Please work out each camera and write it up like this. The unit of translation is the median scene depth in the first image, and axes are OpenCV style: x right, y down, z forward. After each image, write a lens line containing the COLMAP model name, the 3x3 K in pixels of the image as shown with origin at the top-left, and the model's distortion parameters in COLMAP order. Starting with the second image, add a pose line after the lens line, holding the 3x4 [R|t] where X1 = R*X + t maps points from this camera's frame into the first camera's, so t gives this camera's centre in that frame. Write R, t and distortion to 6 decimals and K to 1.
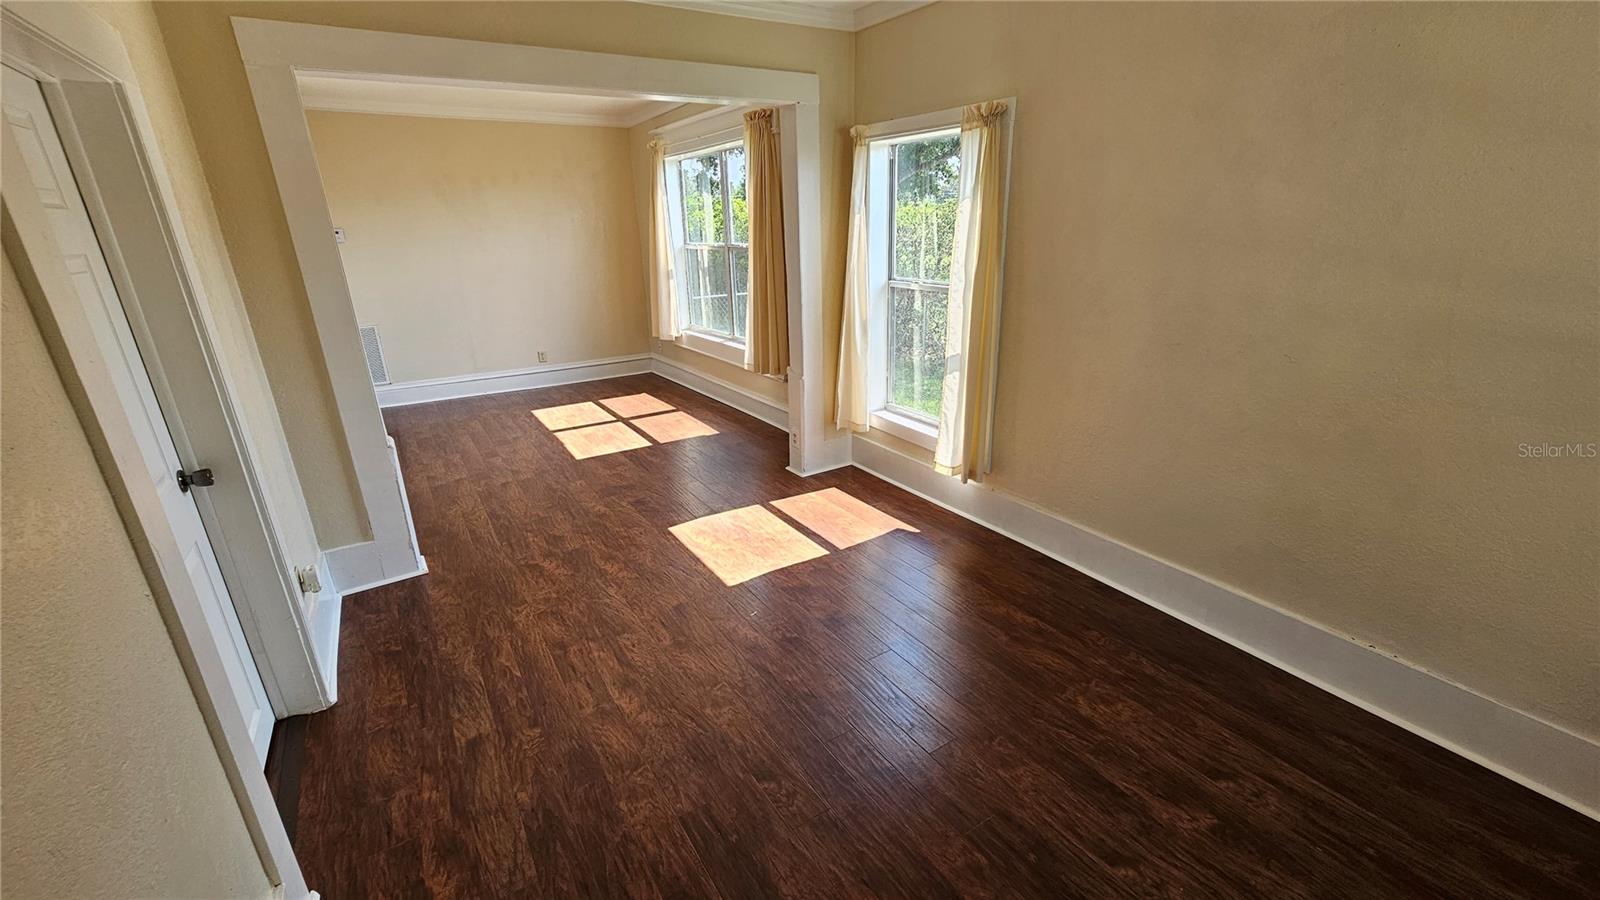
lens RADIAL K [[654.4, 0, 793.1], [0, 654.4, 452.1], [0, 0, 1]] dist [-0.006246, 0.002348]
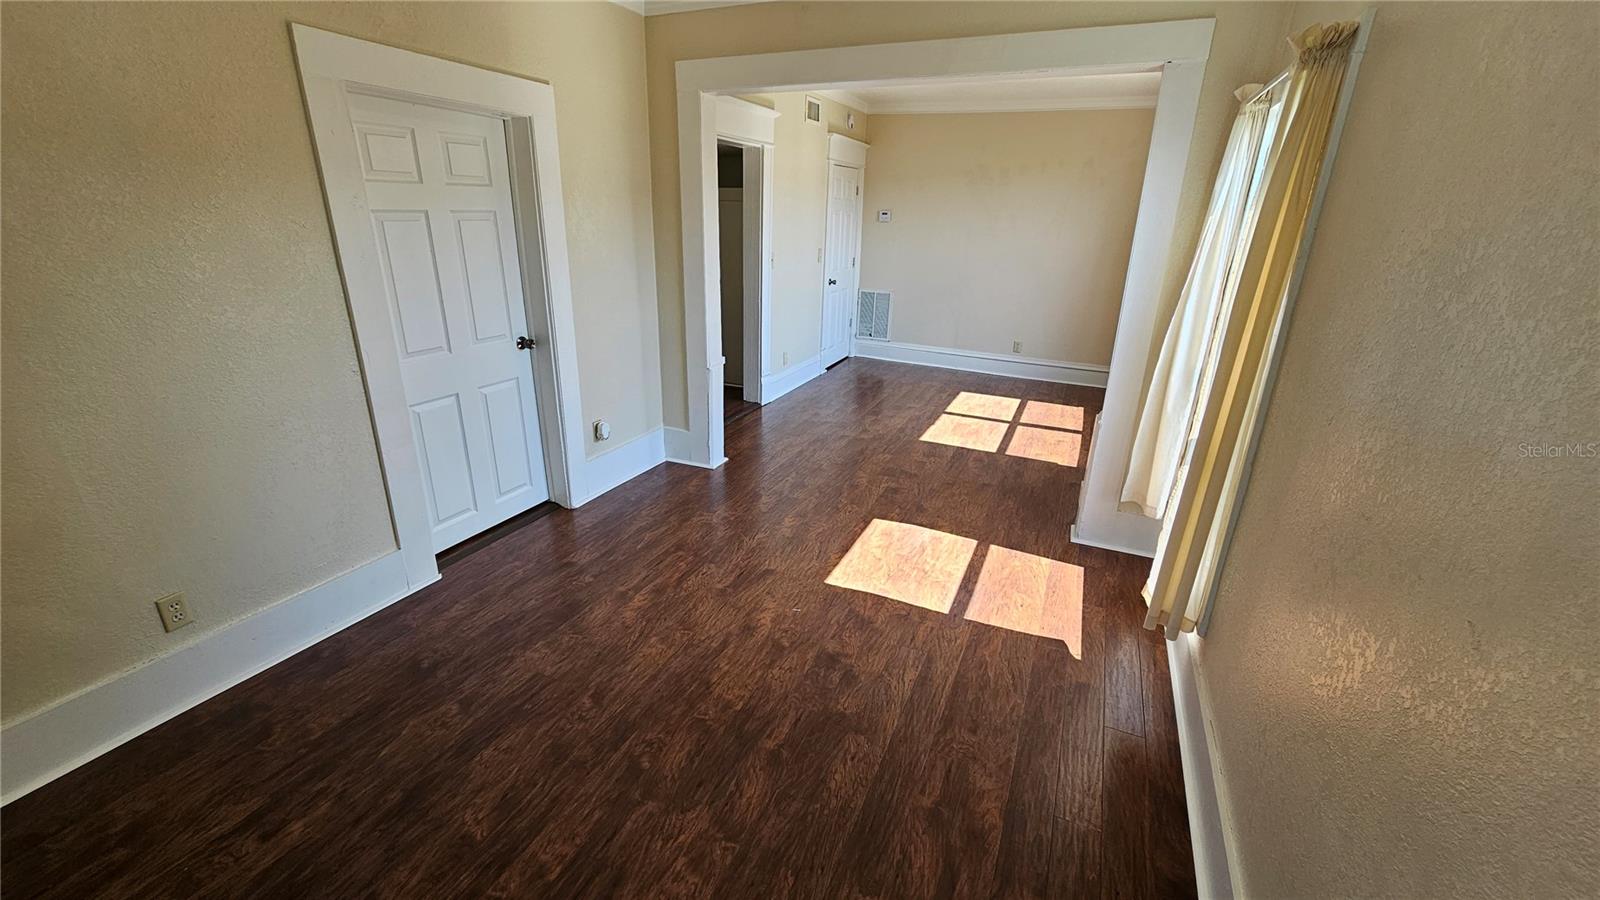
lens RADIAL K [[654.4, 0, 796.3], [0, 654.4, 449.8], [0, 0, 1]] dist [-0.006246, 0.002348]
pose [[0.549525, 0.321194, -0.771269, 0.400144], [-0.314466, 0.934778, 0.165232, -0.090863], [0.774037, 0.151739, 0.614688, 0.229788]]
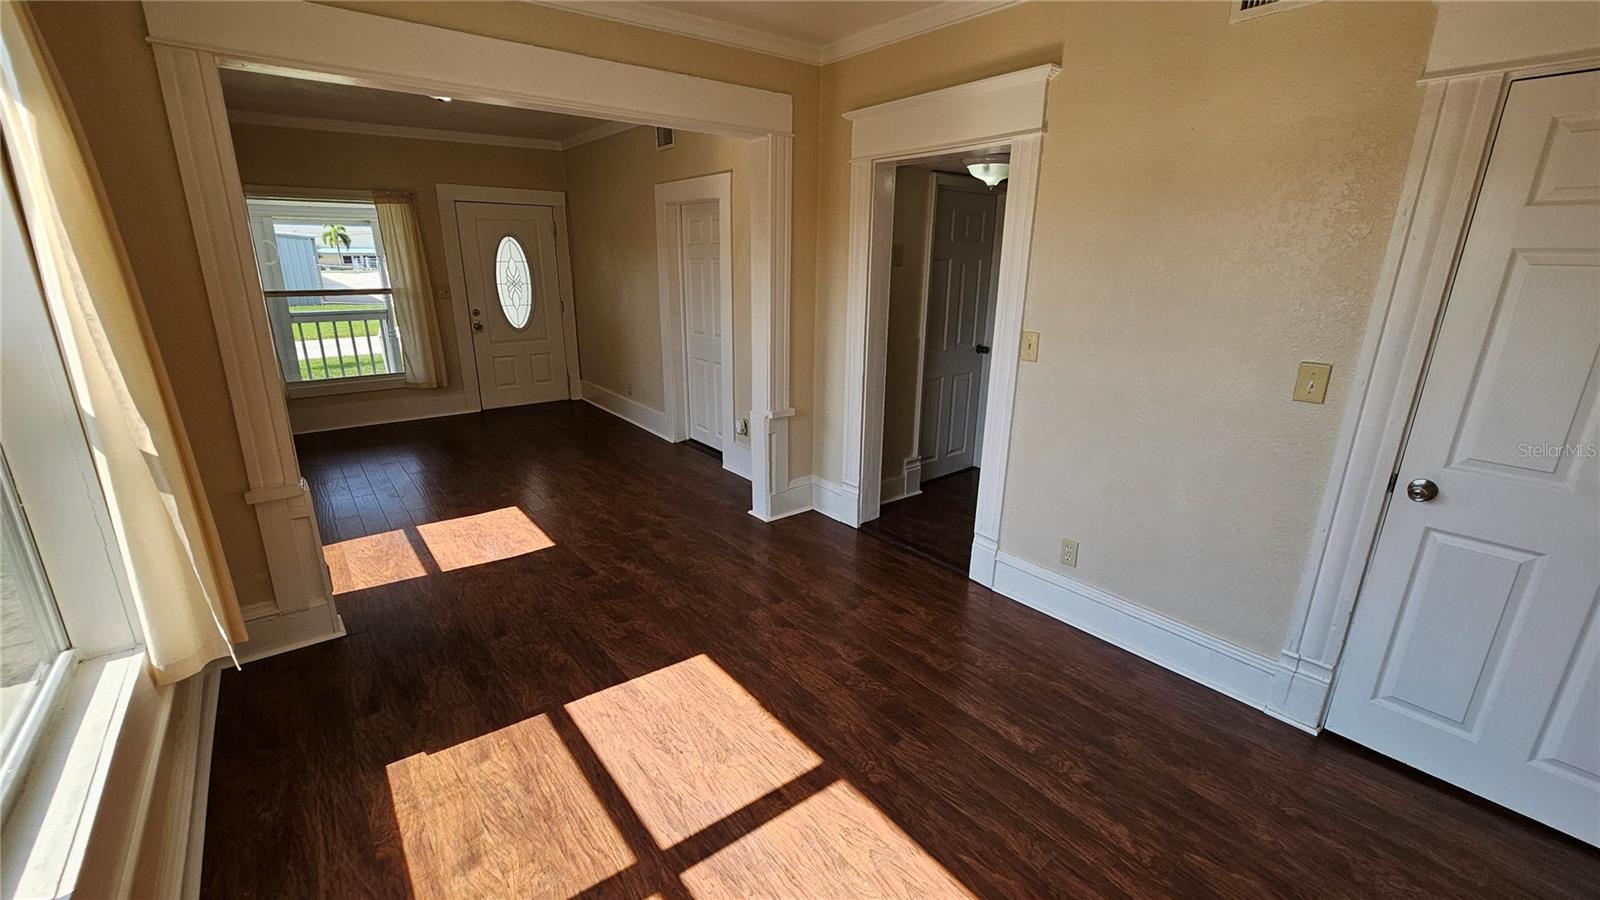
lens RADIAL K [[654.4, 0, 794.8], [0, 654.4, 453.6], [0, 0, 1]] dist [-0.006246, 0.002348]
pose [[-0.994525, 0.043860, -0.094849, -0.393518], [-0.020785, 0.806493, 0.590878, -0.502390], [0.102410, 0.589615, -0.801166, 1.465417]]
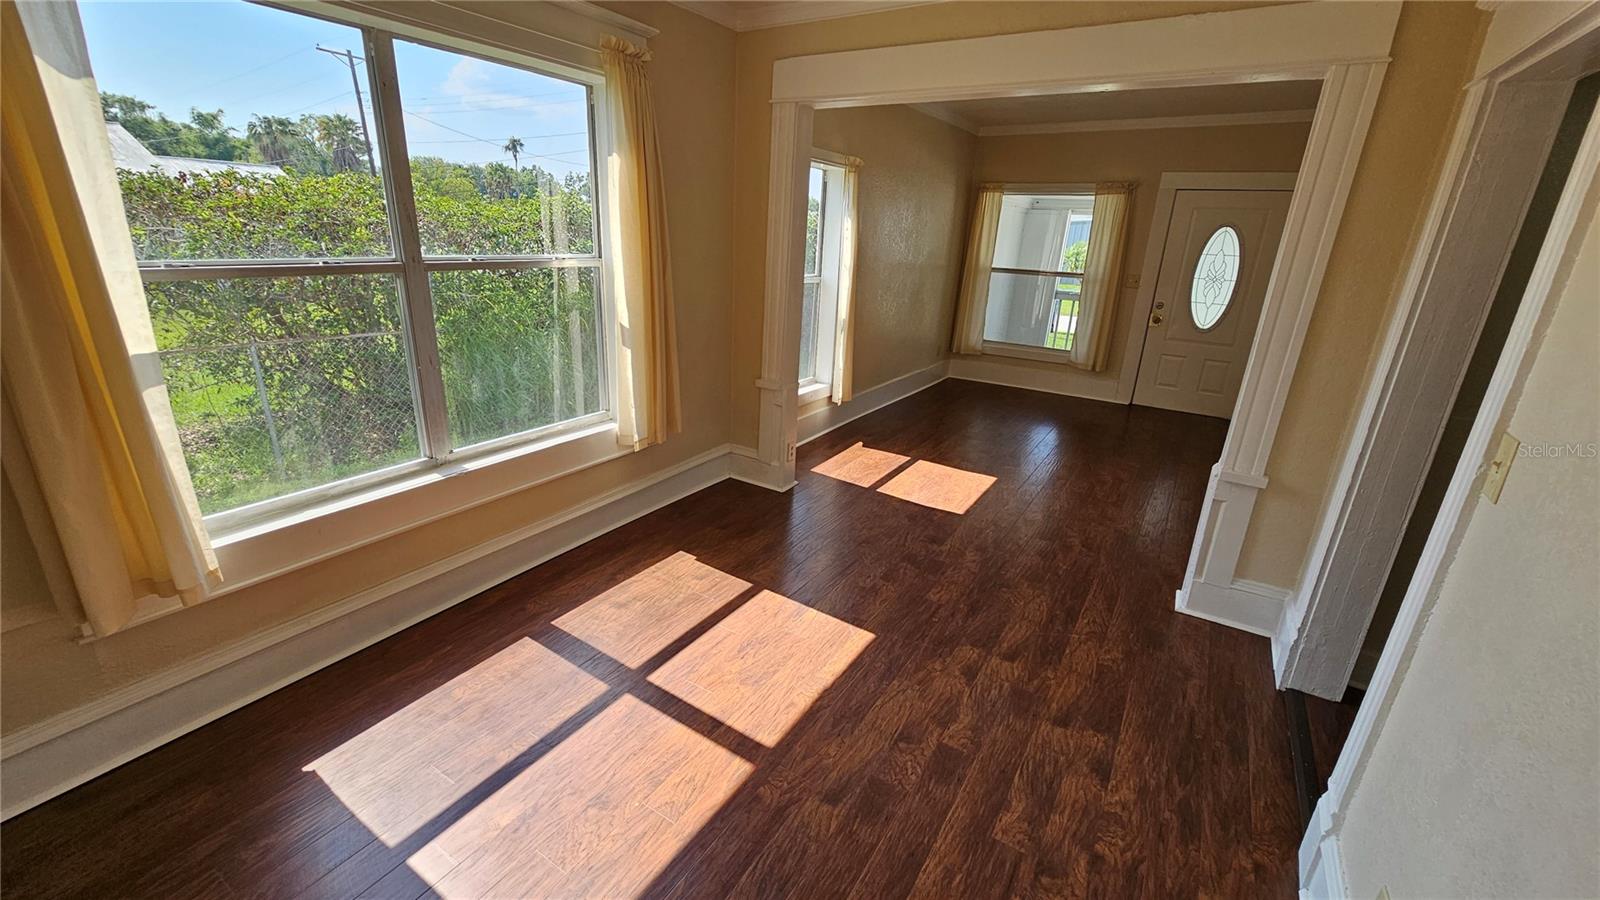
lens RADIAL K [[654.4, 0, 796.7], [0, 654.4, 453.4], [0, 0, 1]] dist [-0.006246, 0.002348]
pose [[-0.430674, -0.287944, 0.855341, -0.805536], [0.273758, 0.861406, 0.427826, -0.418396], [-0.859986, 0.418410, -0.292158, 1.248189]]
